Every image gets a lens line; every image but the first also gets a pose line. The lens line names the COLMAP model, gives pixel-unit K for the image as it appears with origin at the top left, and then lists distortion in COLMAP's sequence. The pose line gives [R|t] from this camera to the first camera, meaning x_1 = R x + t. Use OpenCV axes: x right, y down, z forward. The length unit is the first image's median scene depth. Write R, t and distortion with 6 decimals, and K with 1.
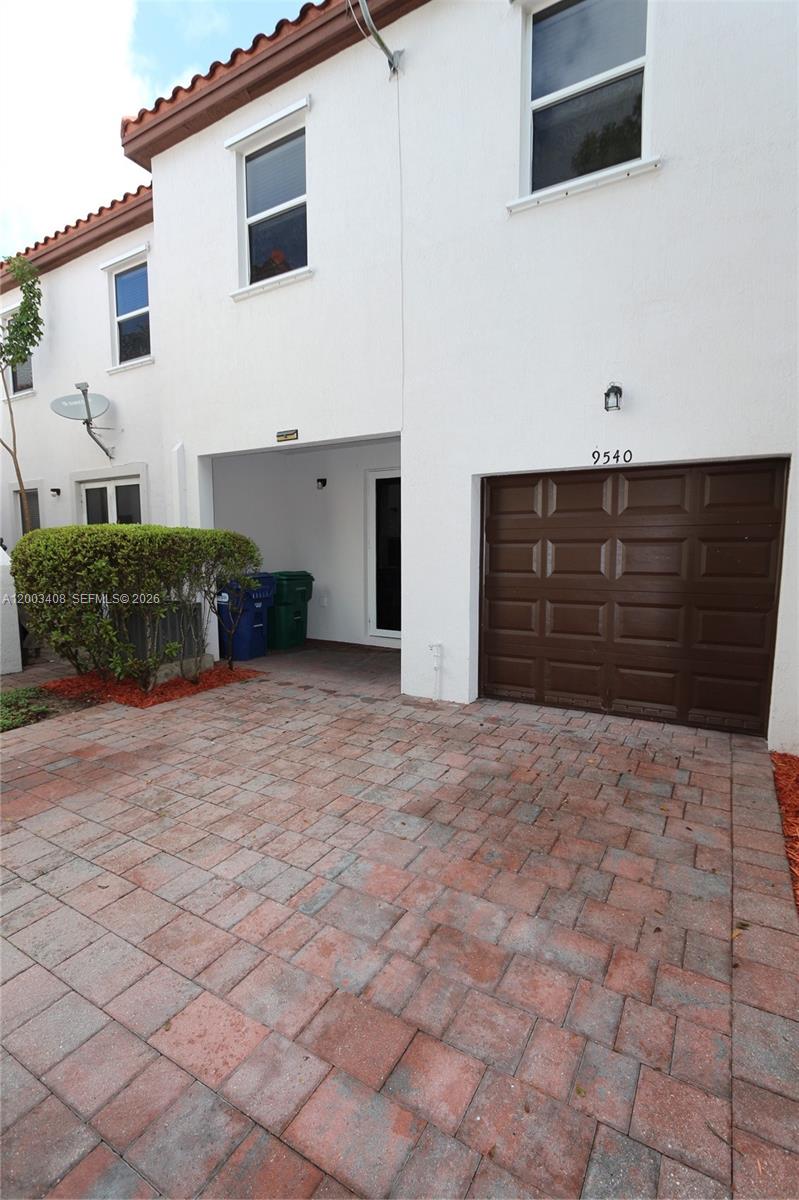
lens RADIAL K [[551.7, 0, 406.7], [0, 551.7, 606.4], [0, 0, 1]] dist [-0.016293, 0.001468]
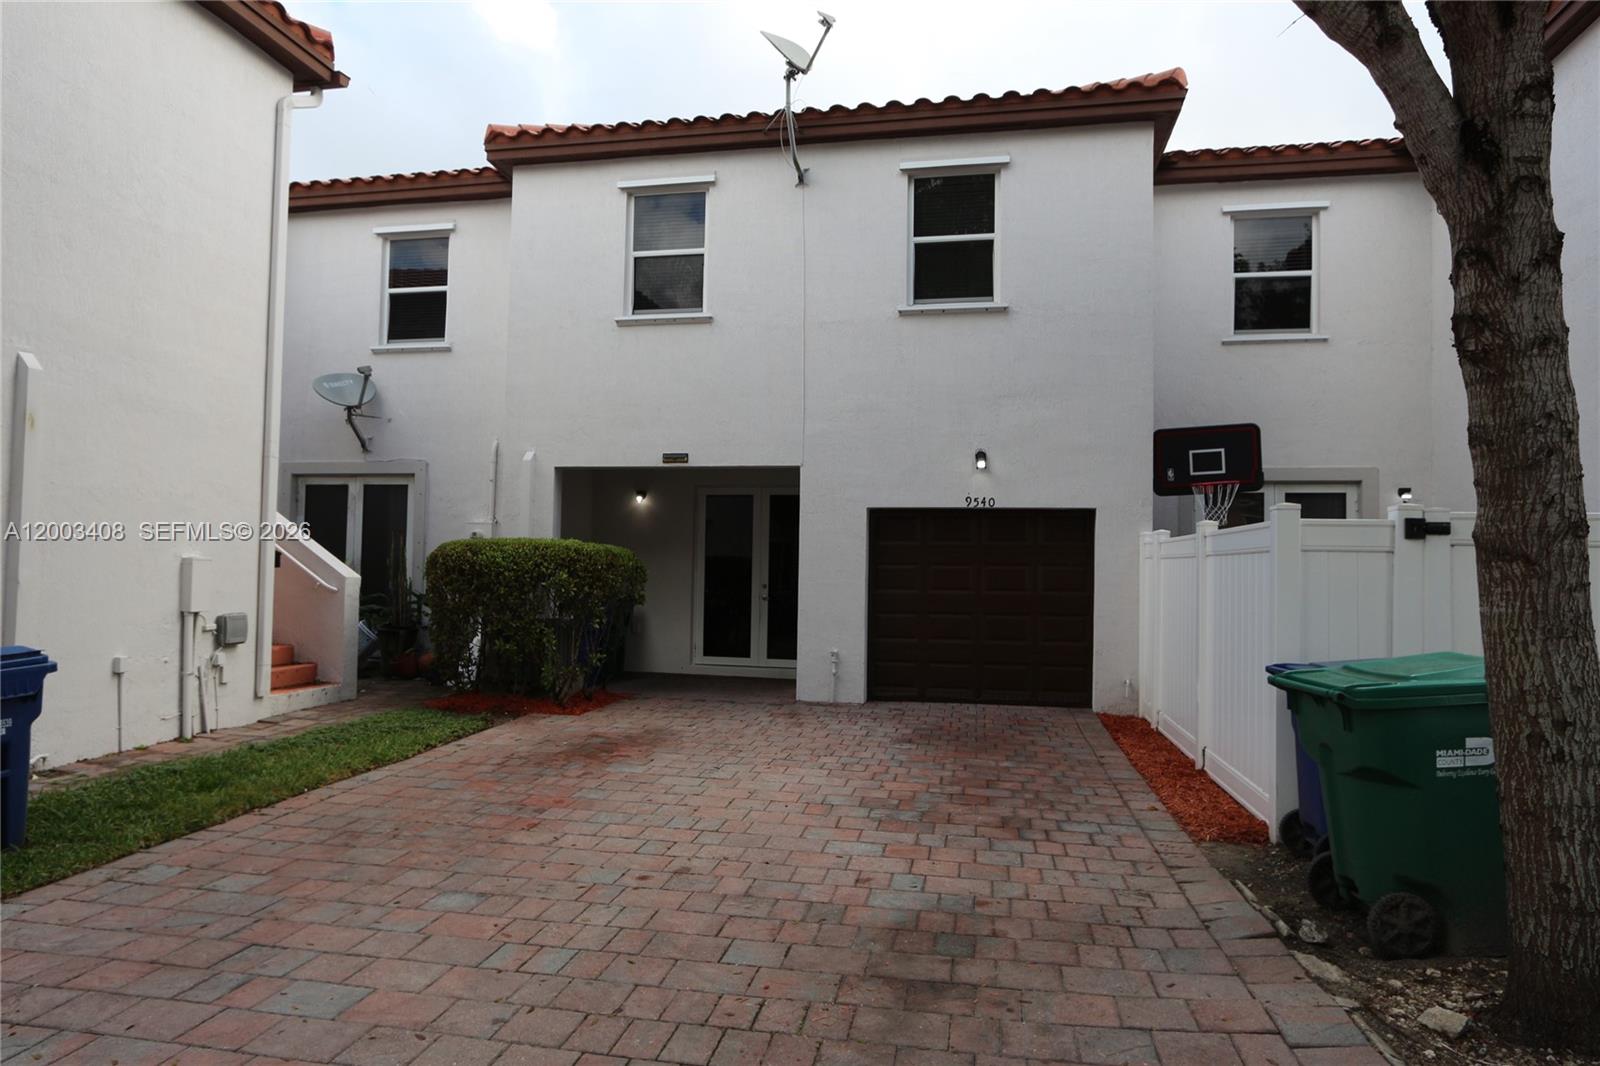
lens RADIAL K [[1005.9, 0, 775.5], [0, 1005.9, 533.9], [0, 0, 1]] dist [0.002782, 0.001192]
pose [[0.952214, 0.028064, 0.304139, -0.764501], [0.017096, 0.989311, -0.144813, 0.139180], [-0.304952, 0.143093, 0.941557, -1.038362]]
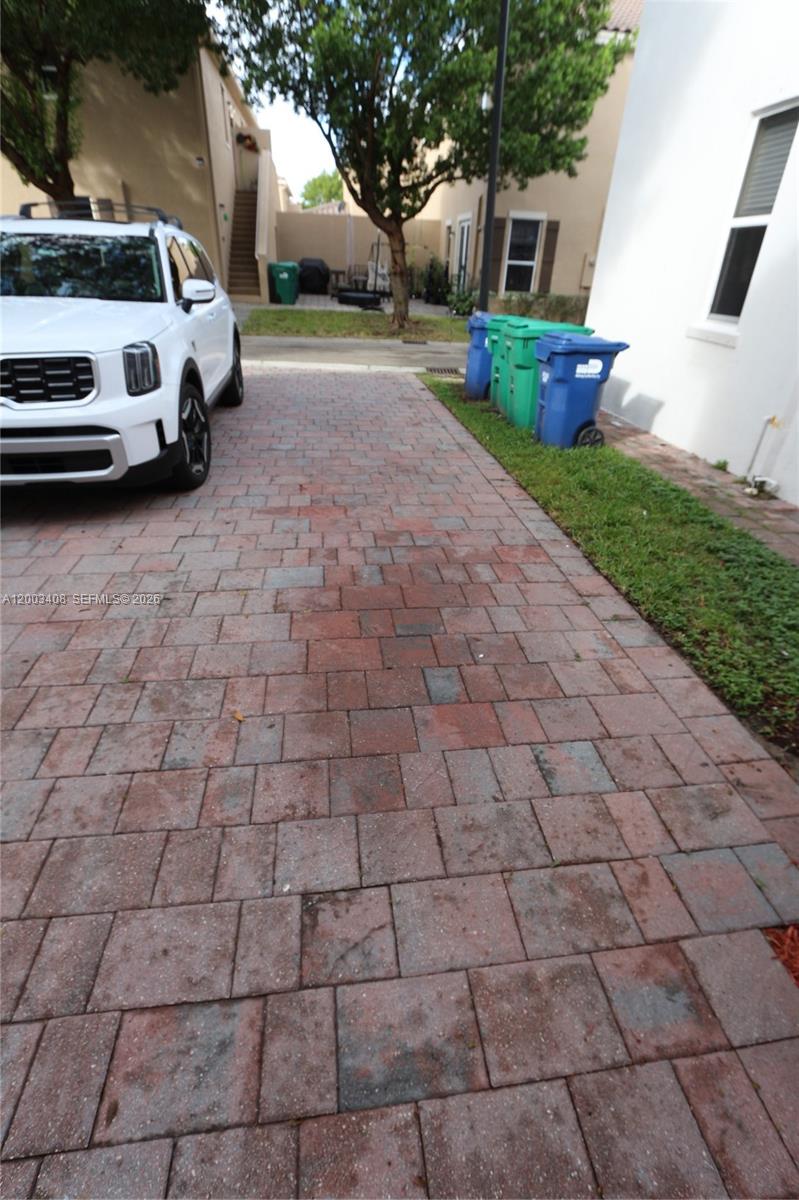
lens RADIAL K [[551.7, 0, 406.7], [0, 551.7, 606.4], [0, 0, 1]] dist [-0.016293, 0.001468]
pose [[-0.789719, 0.301825, -0.534083, -0.249177], [-0.105640, 0.790684, 0.603041, -0.105594], [0.604305, 0.532653, -0.592534, 1.036567]]
